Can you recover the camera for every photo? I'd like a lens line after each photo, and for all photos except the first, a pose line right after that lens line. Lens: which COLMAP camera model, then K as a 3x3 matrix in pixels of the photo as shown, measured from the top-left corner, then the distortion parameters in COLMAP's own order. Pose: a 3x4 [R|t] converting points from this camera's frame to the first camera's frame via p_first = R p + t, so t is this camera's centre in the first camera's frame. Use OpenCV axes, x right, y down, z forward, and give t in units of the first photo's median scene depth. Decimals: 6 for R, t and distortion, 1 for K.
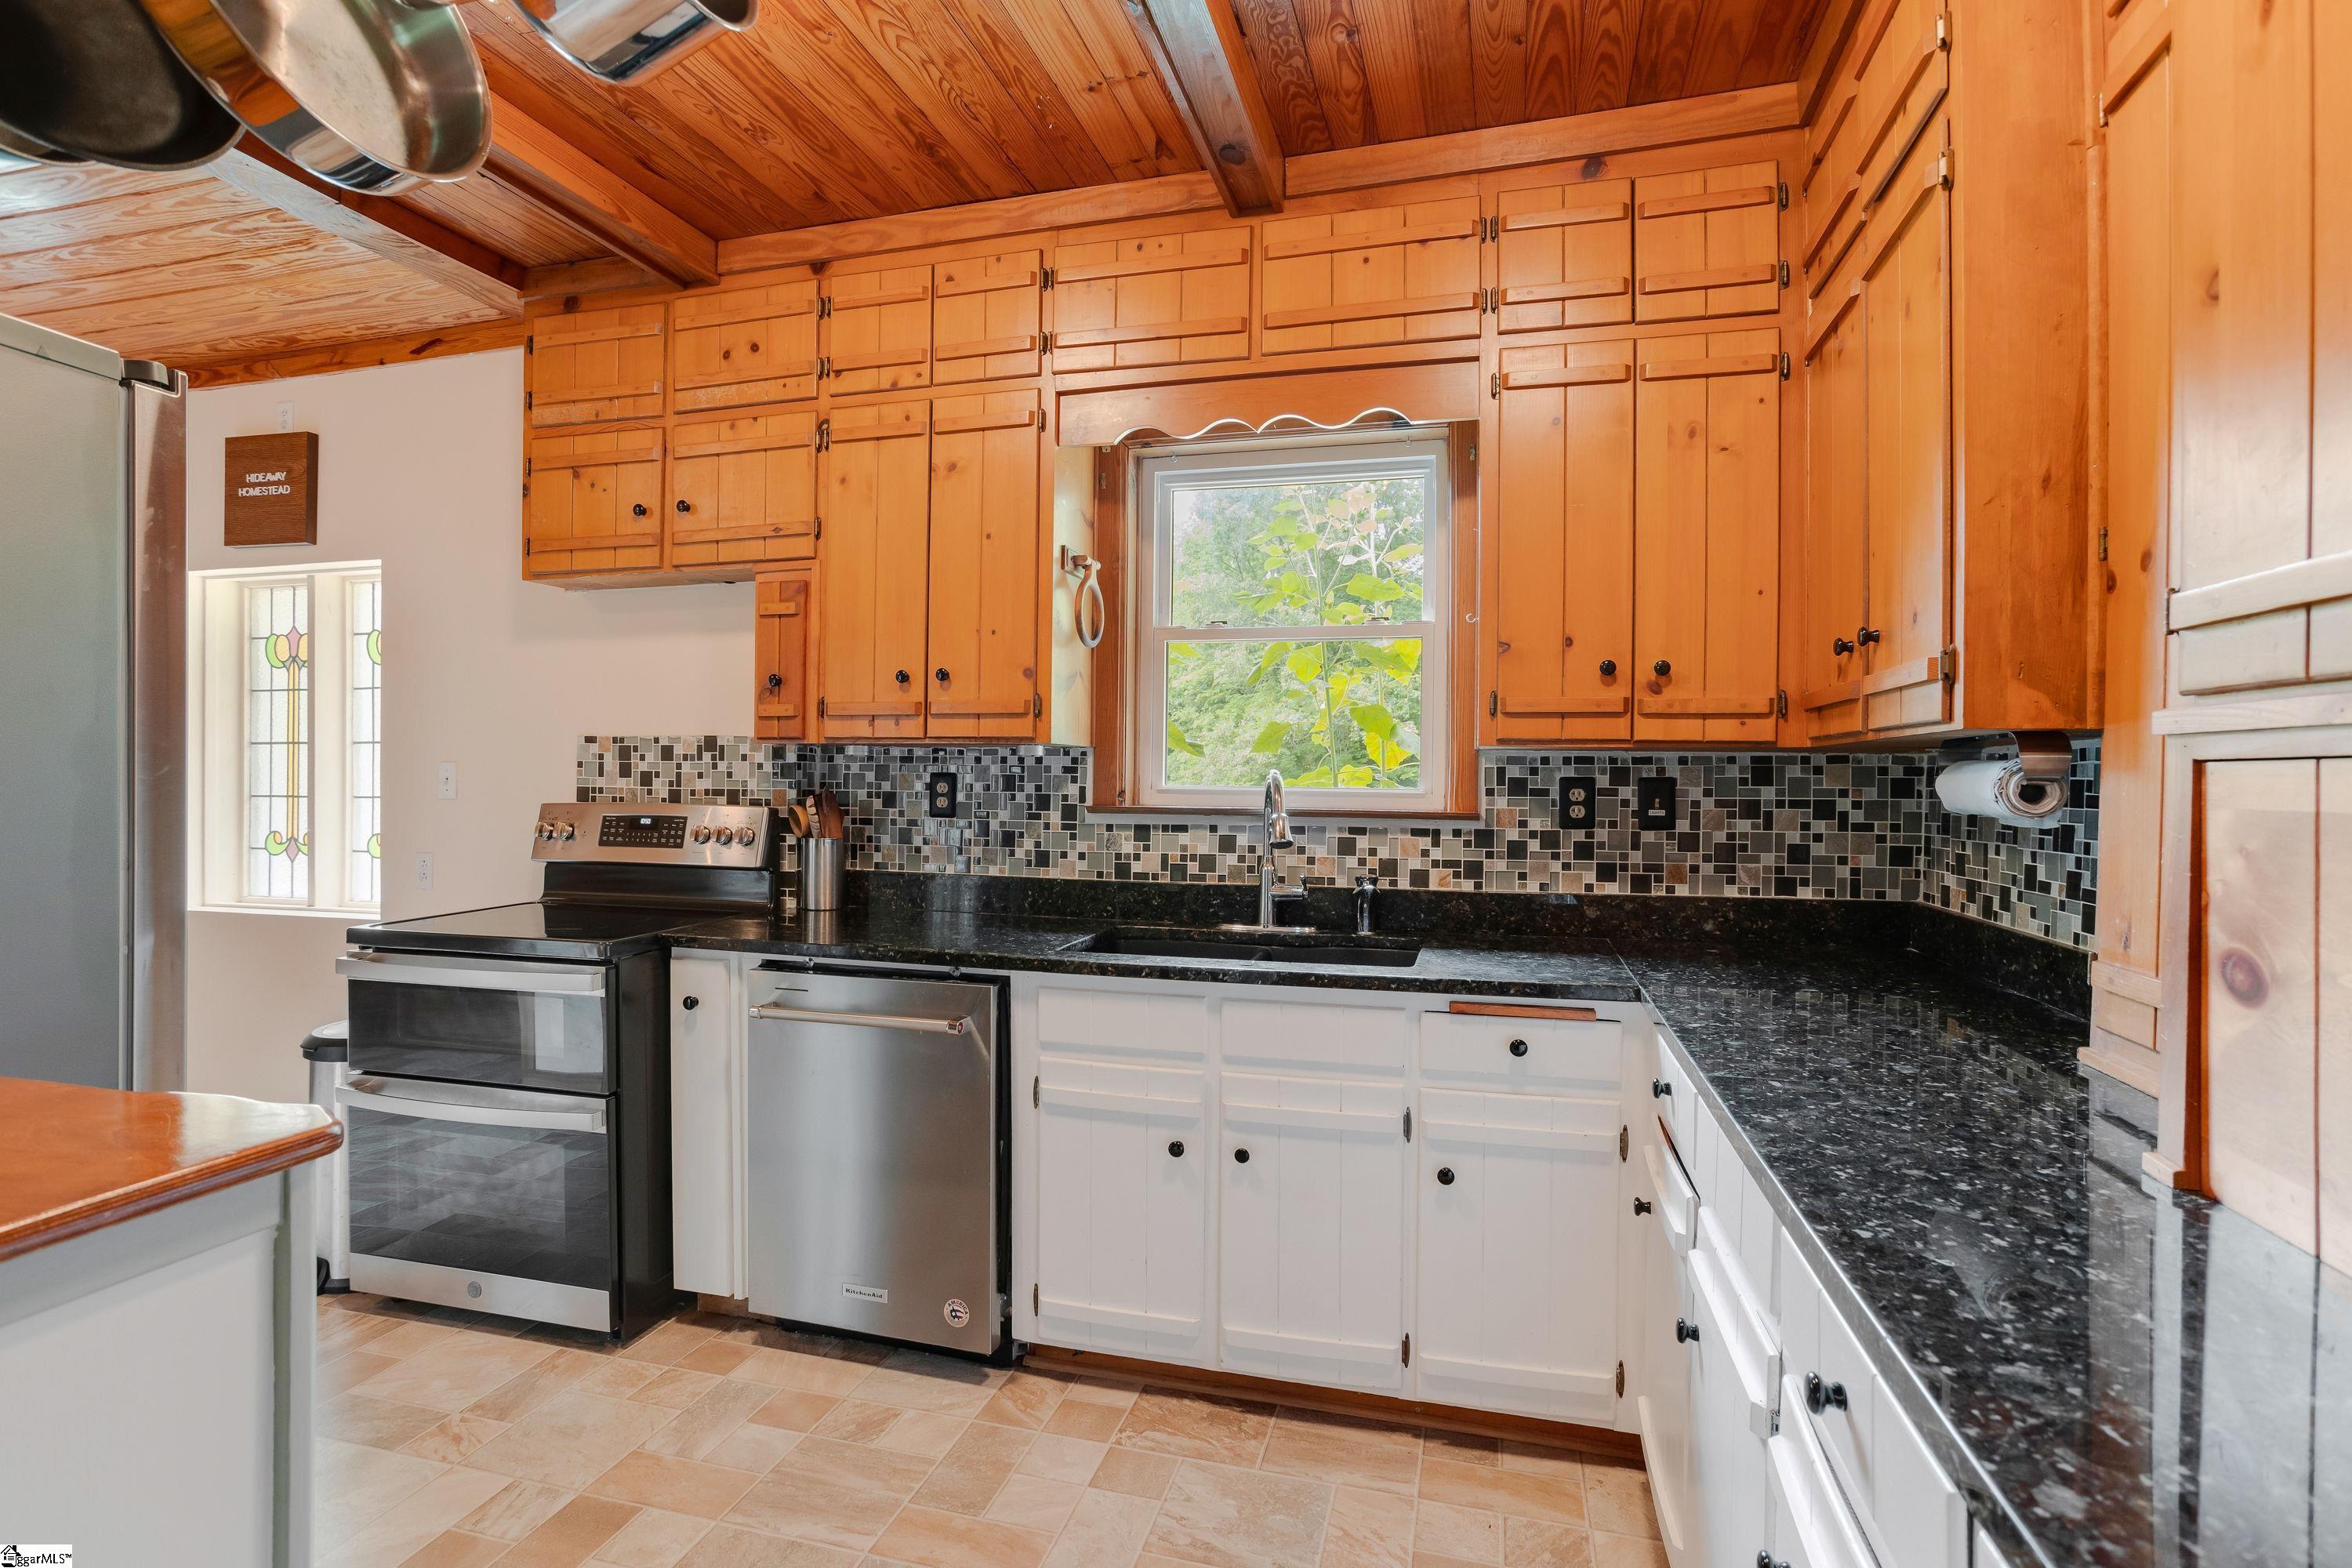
lens RADIAL K [[1138.6, 0, 1176.0], [0, 1138.6, 784.0], [0, 0, 1]] dist [-0.037105, 0.027503]
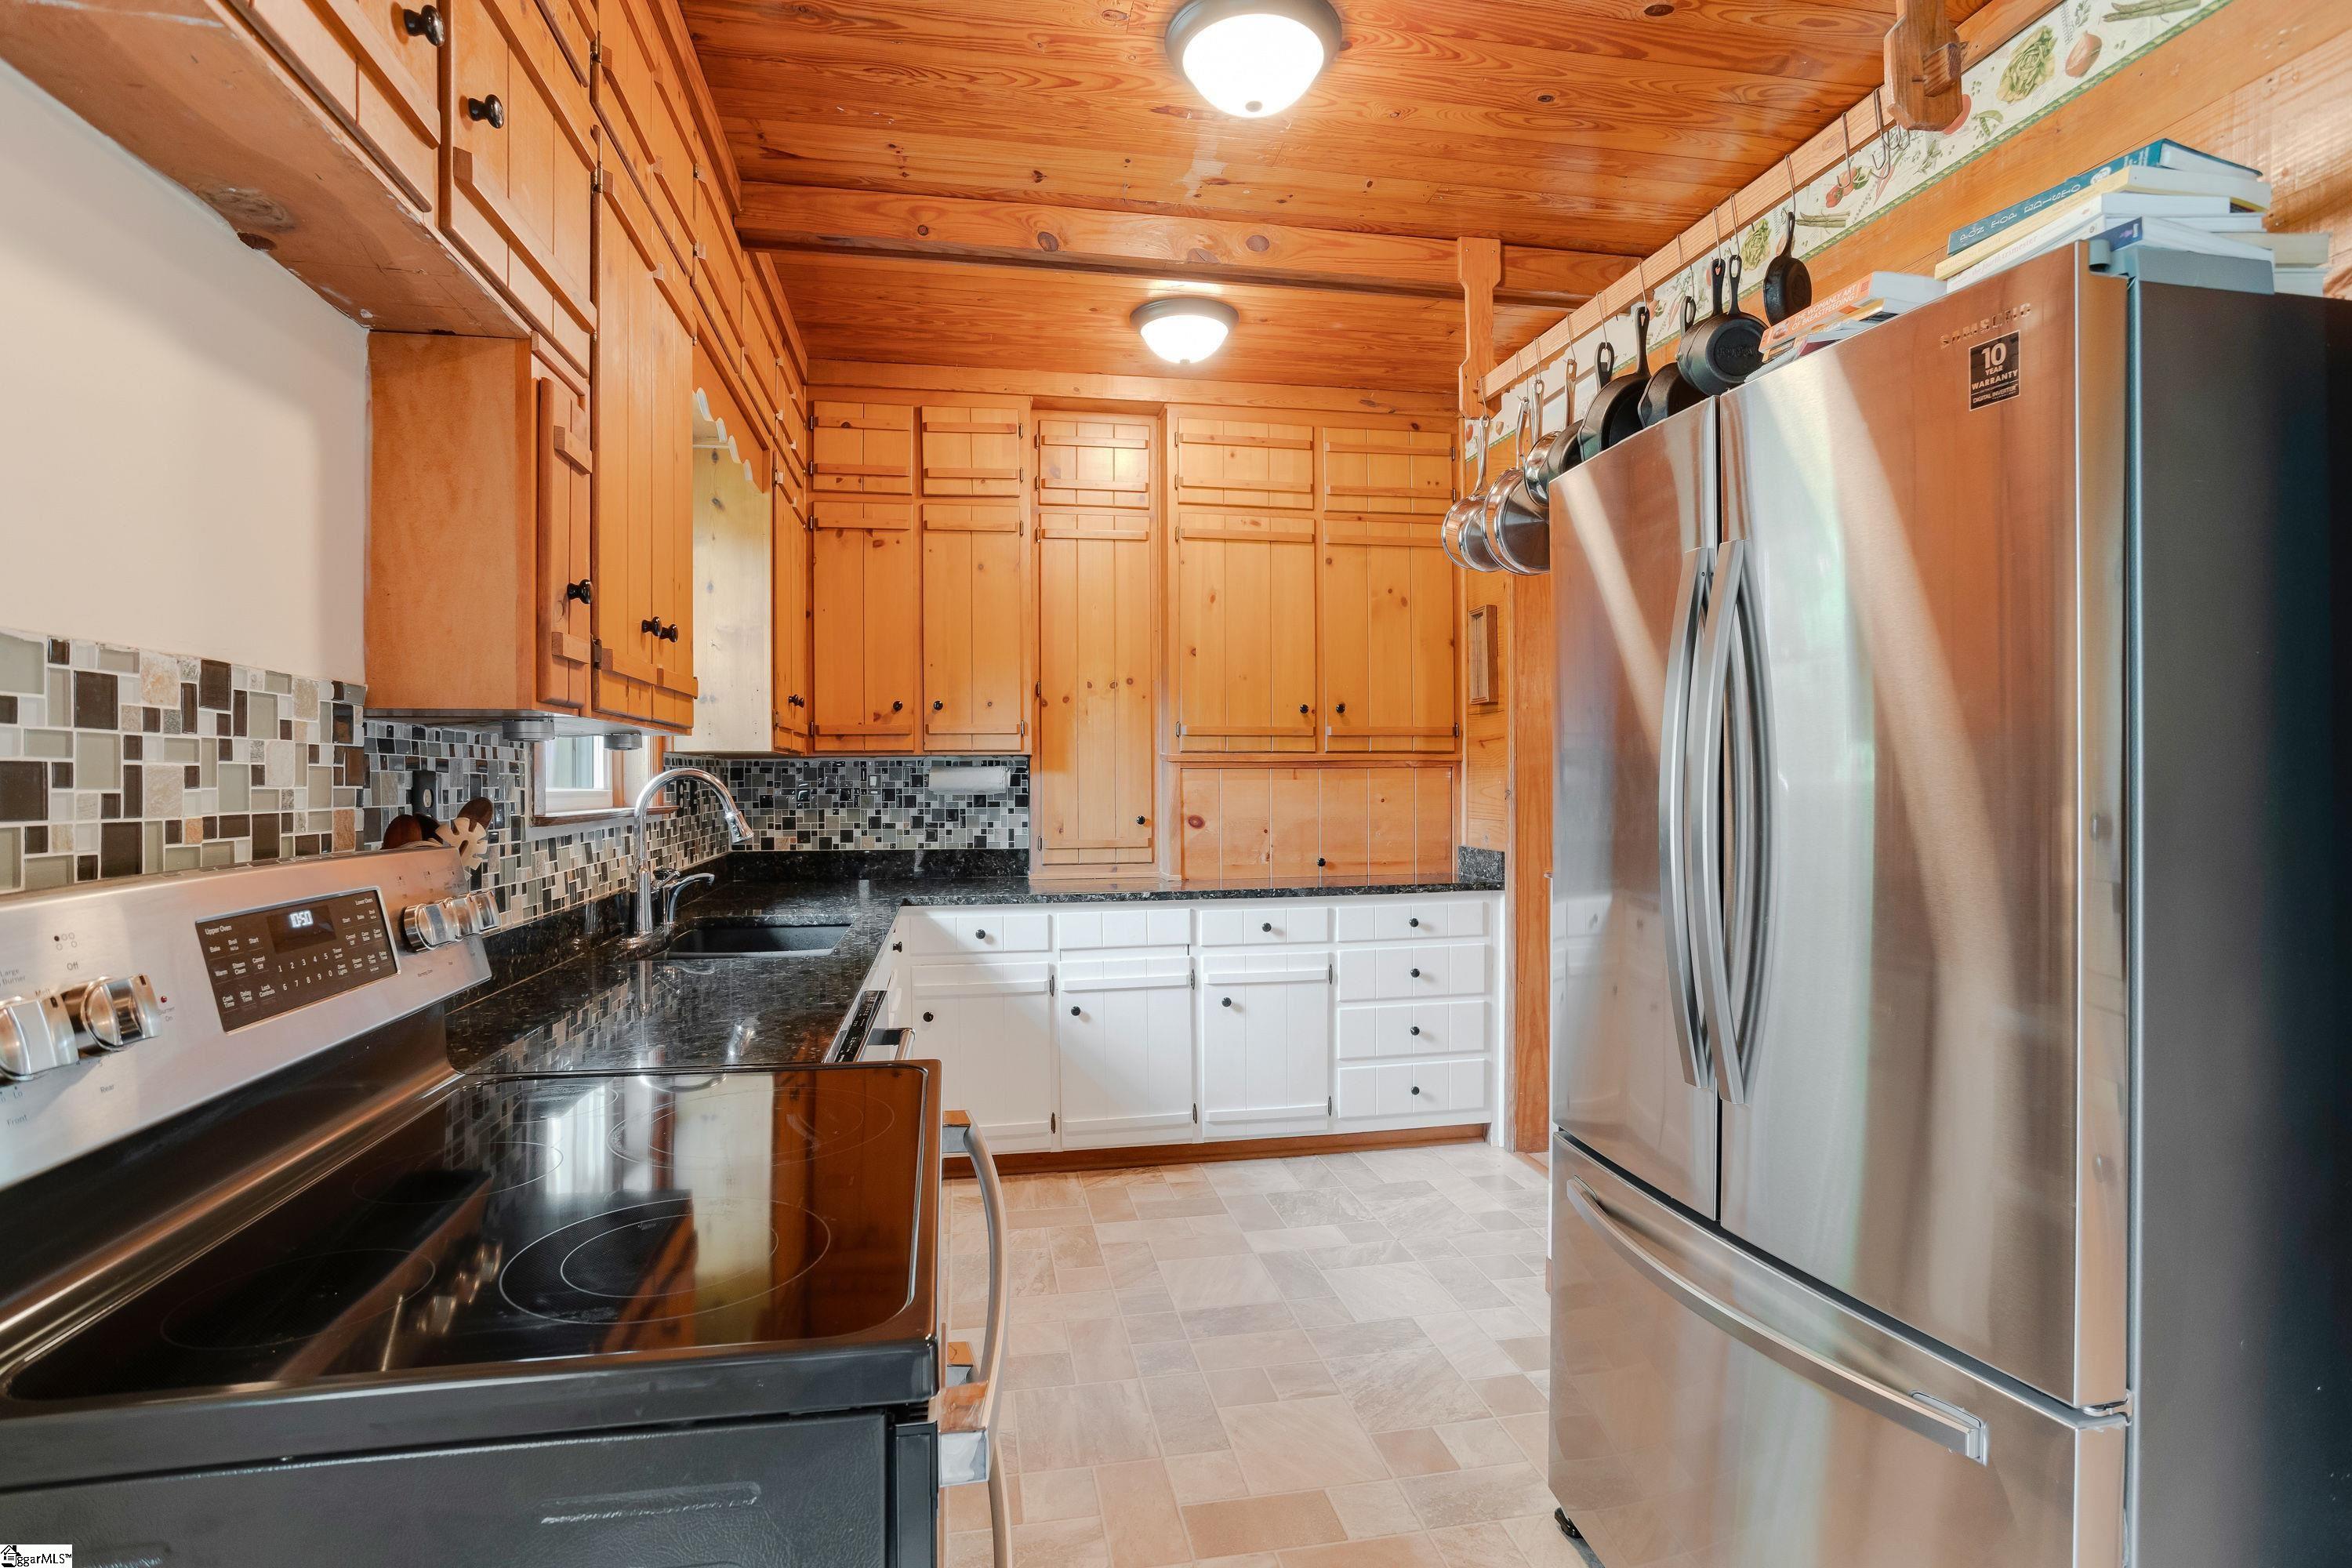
lens RADIAL K [[1138.6, 0, 1176.0], [0, 1138.6, 784.0], [0, 0, 1]] dist [-0.037105, 0.027503]
pose [[-0.446297, -0.009382, 0.894836, -0.845401], [0.006387, 0.999886, 0.013668, -0.008326], [-0.894862, 0.011815, -0.446186, 0.895103]]
